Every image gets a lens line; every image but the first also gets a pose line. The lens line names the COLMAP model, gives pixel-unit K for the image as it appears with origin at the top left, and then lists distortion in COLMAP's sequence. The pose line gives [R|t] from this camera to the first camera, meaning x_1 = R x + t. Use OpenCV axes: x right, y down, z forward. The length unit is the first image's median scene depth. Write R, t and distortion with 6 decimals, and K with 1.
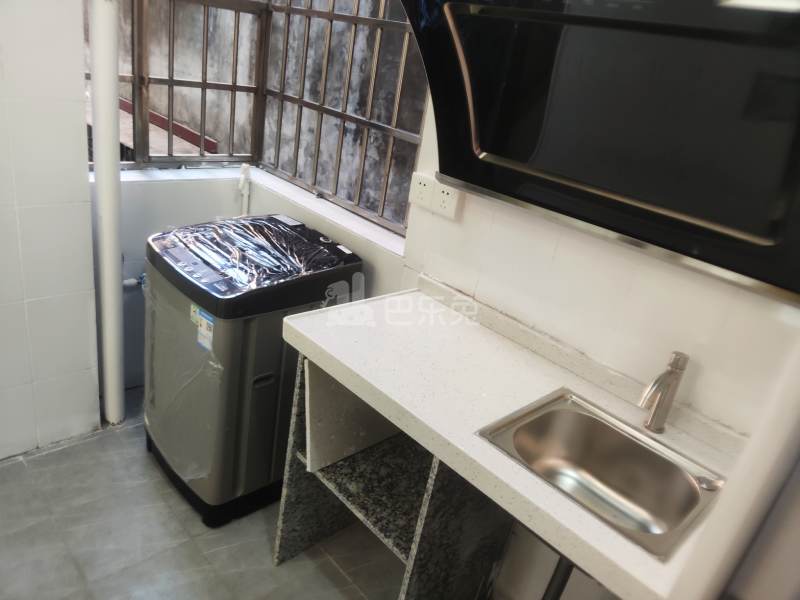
lens RADIAL K [[595.1, 0, 397.5], [0, 595.1, 302.1], [0, 0, 1]] dist [-0.002568, -0.010296]
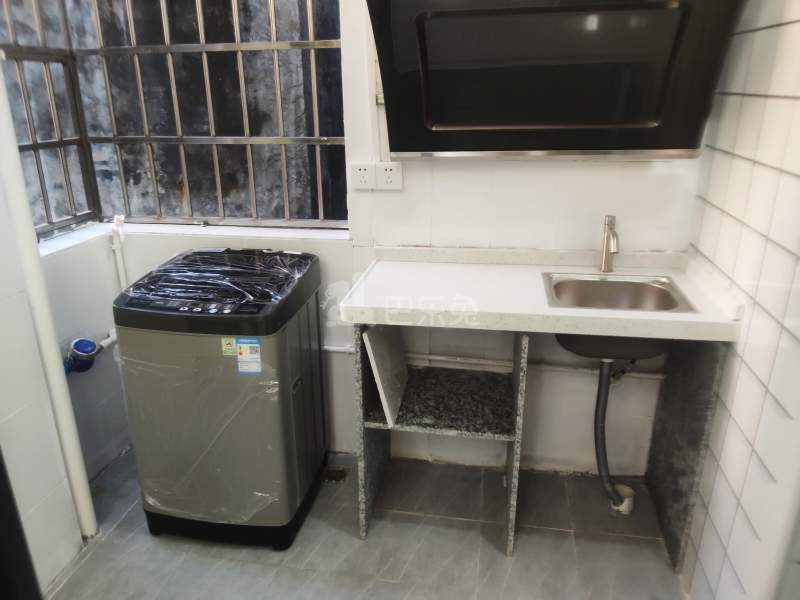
lens RADIAL K [[595.1, 0, 398.5], [0, 595.1, 297.8], [0, 0, 1]] dist [-0.002568, -0.010296]
pose [[0.781795, -0.353267, 0.513808, -0.504402], [0.366814, 0.926920, 0.079167, -0.025768], [-0.504226, 0.126579, 0.854245, -0.015576]]
